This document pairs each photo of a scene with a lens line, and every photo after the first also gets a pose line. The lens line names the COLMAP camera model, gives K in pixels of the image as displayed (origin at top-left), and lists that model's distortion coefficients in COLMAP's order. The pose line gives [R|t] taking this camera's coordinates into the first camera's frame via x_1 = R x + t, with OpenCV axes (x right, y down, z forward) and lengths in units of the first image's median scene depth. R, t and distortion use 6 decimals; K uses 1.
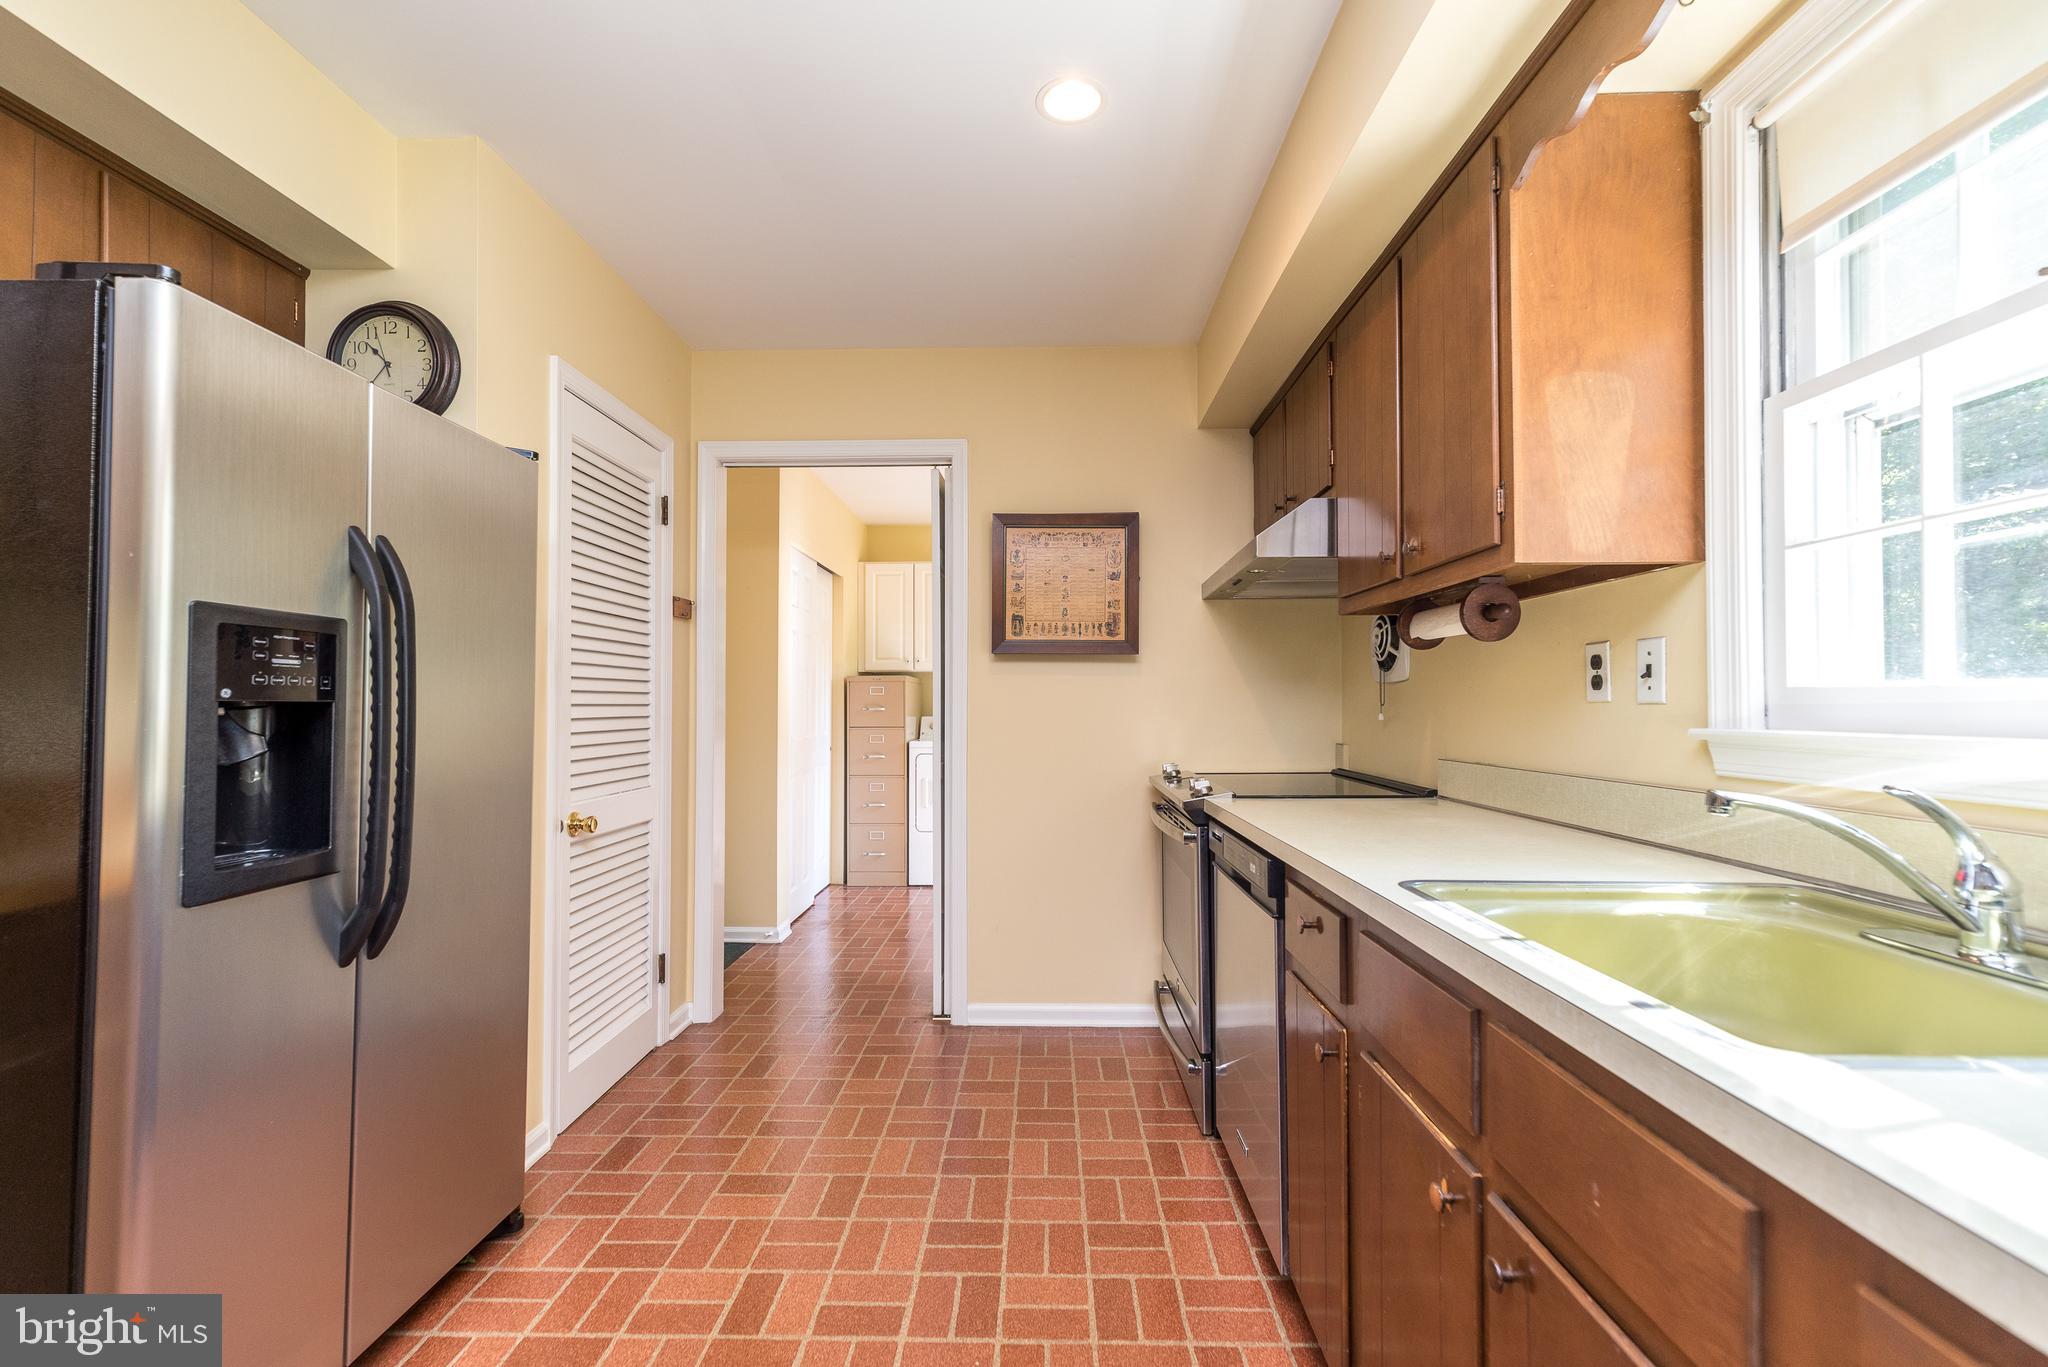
lens RADIAL K [[889.5, 0, 1031.8], [0, 889.5, 689.1], [0, 0, 1]] dist [0.004783, 0.000692]
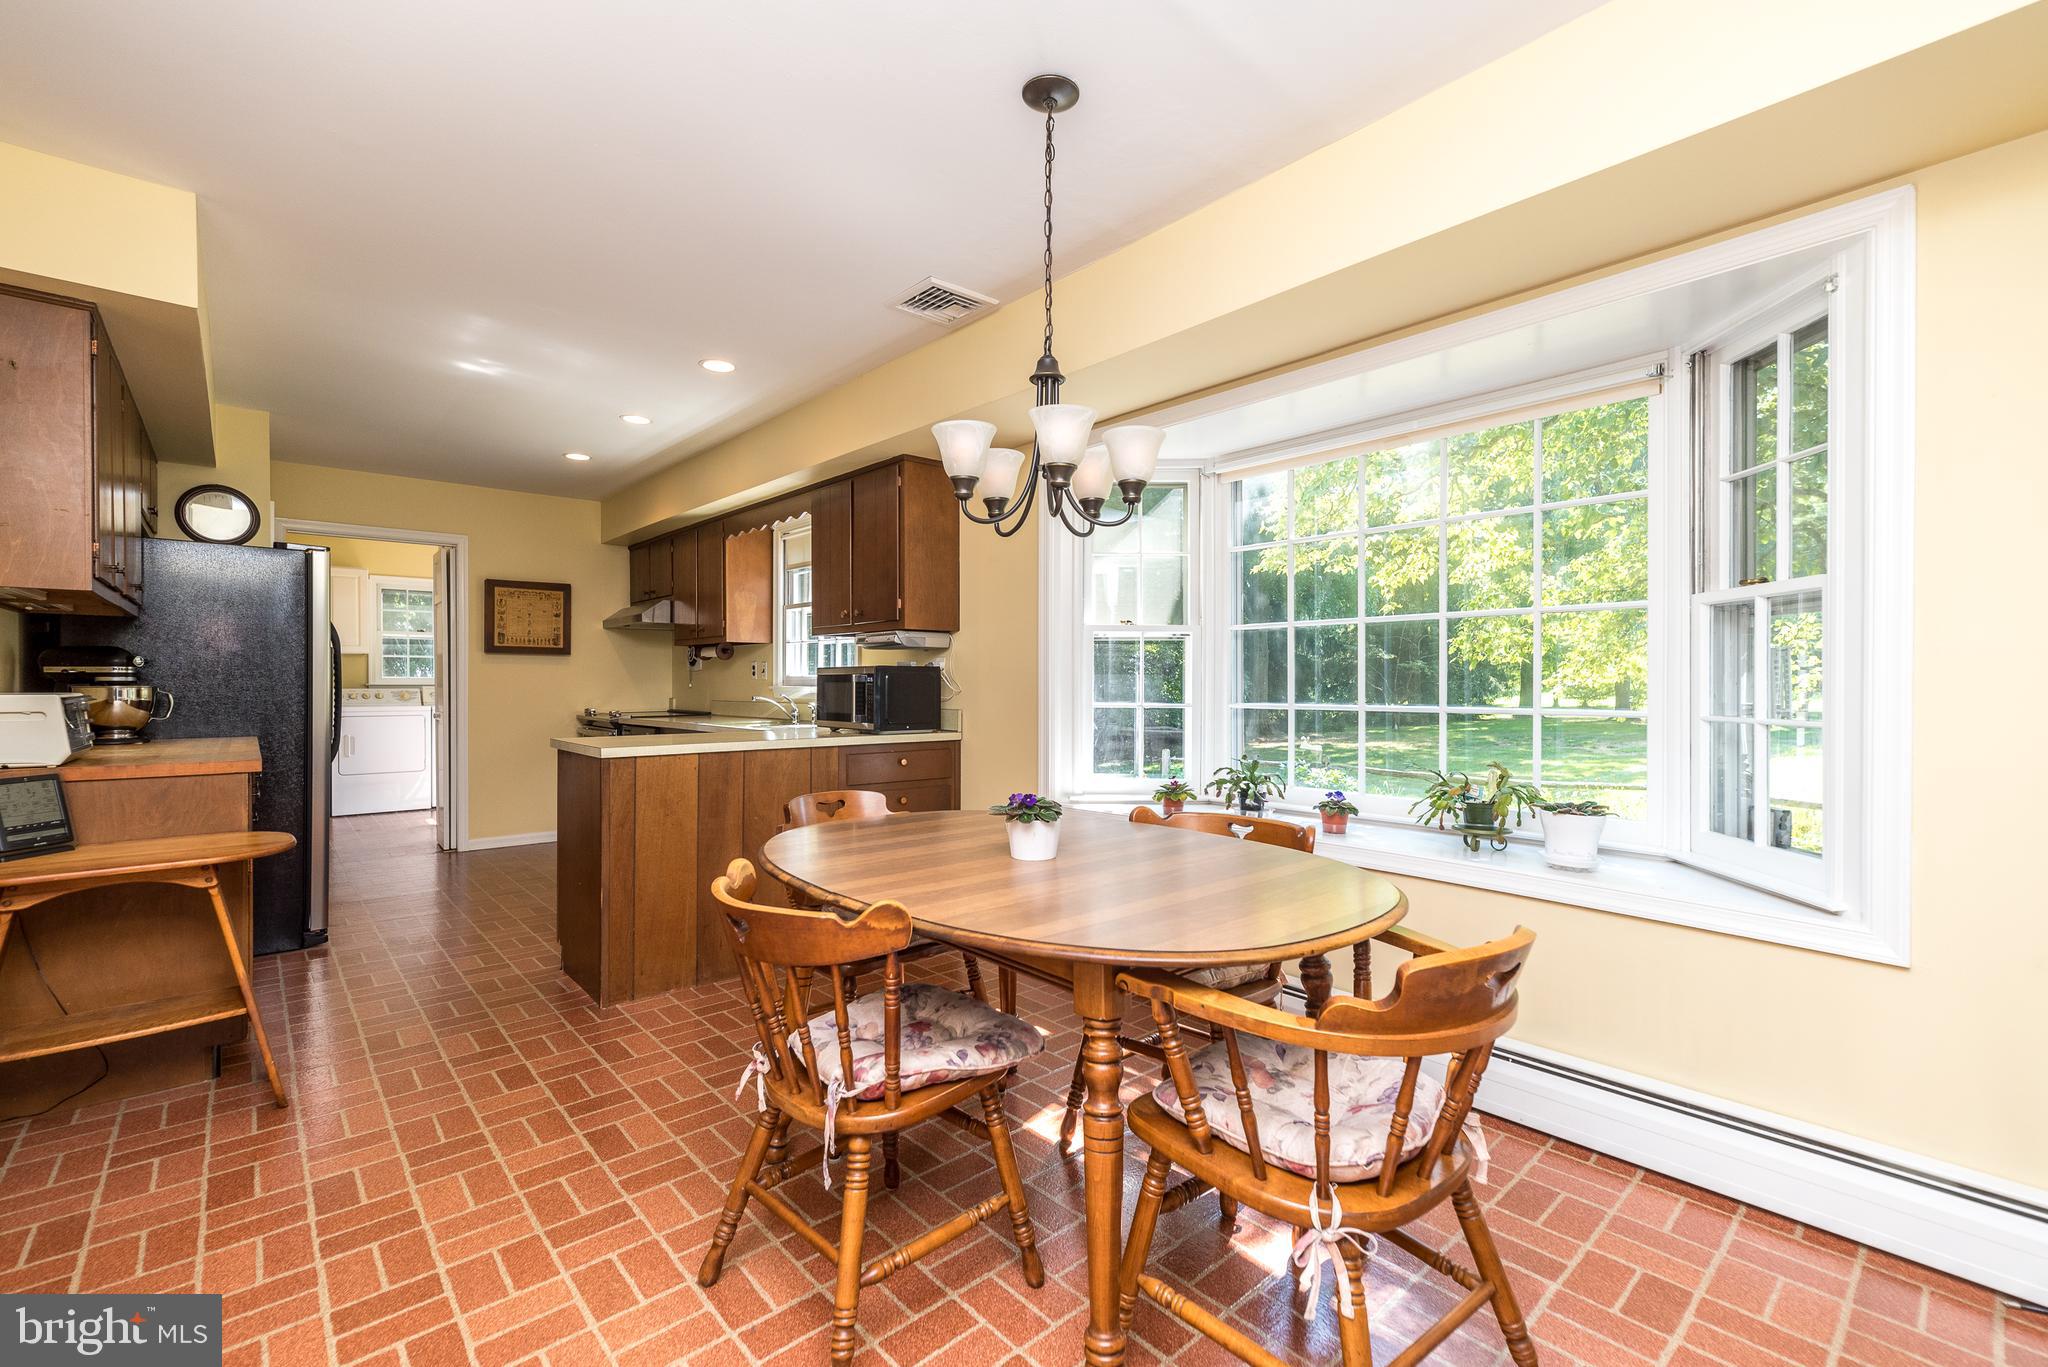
lens RADIAL K [[889.5, 0, 1035.4], [0, 889.5, 687.0], [0, 0, 1]] dist [0.004783, 0.000692]
pose [[0.738755, -0.008516, 0.673920, -0.535468], [-0.013663, 0.999525, 0.027608, -0.040841], [-0.673835, -0.029603, 0.738288, -1.389973]]
